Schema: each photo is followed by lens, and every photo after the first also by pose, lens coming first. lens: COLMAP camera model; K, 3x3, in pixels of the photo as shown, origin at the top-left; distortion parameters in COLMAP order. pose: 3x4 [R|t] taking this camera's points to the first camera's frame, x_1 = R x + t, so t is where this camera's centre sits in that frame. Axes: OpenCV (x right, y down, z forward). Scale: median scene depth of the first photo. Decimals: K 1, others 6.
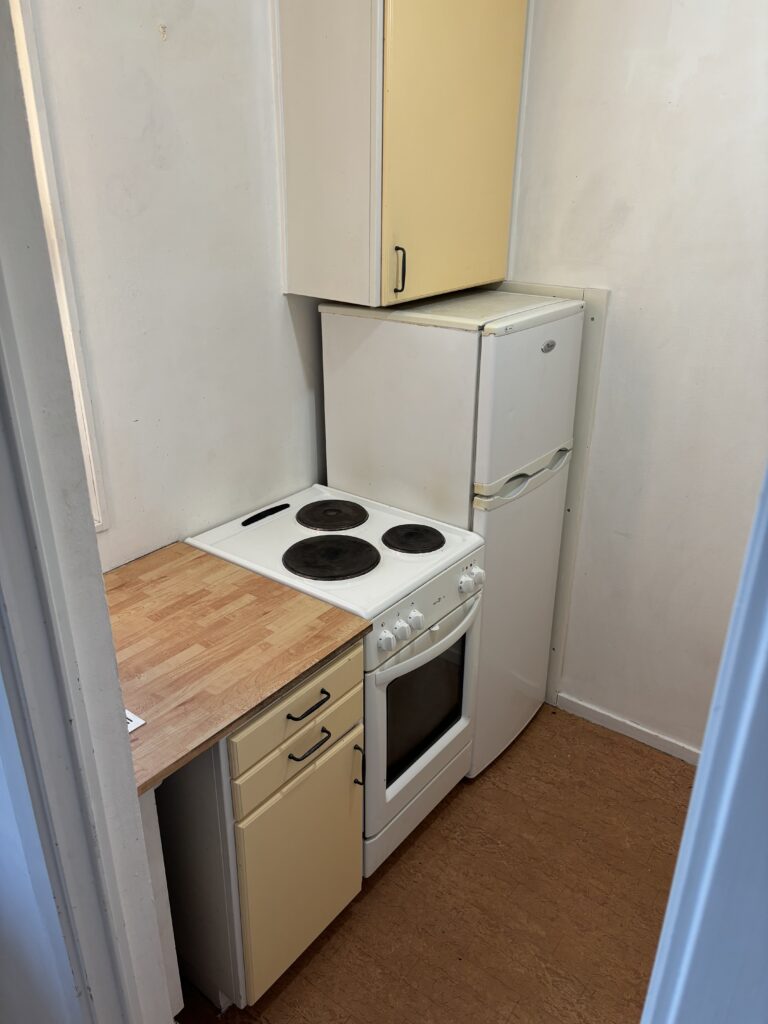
lens RADIAL K [[770.4, 0, 388.8], [0, 770.4, 511.6], [0, 0, 1]] dist [0.016627, -0.009433]
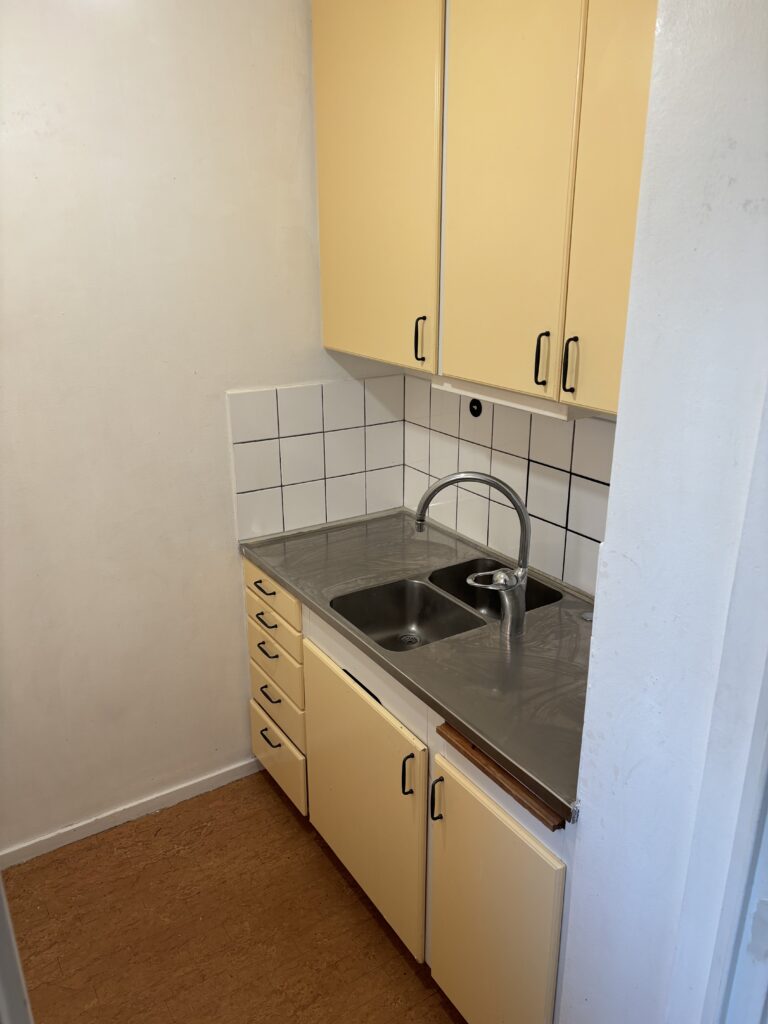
lens RADIAL K [[770.4, 0, 385.4], [0, 770.4, 512.0], [0, 0, 1]] dist [0.016627, -0.009433]
pose [[0.361721, -0.323281, 0.874441, -0.254343], [0.393964, 0.903096, 0.170908, -0.080210], [-0.844956, 0.282678, 0.454030, 0.176666]]
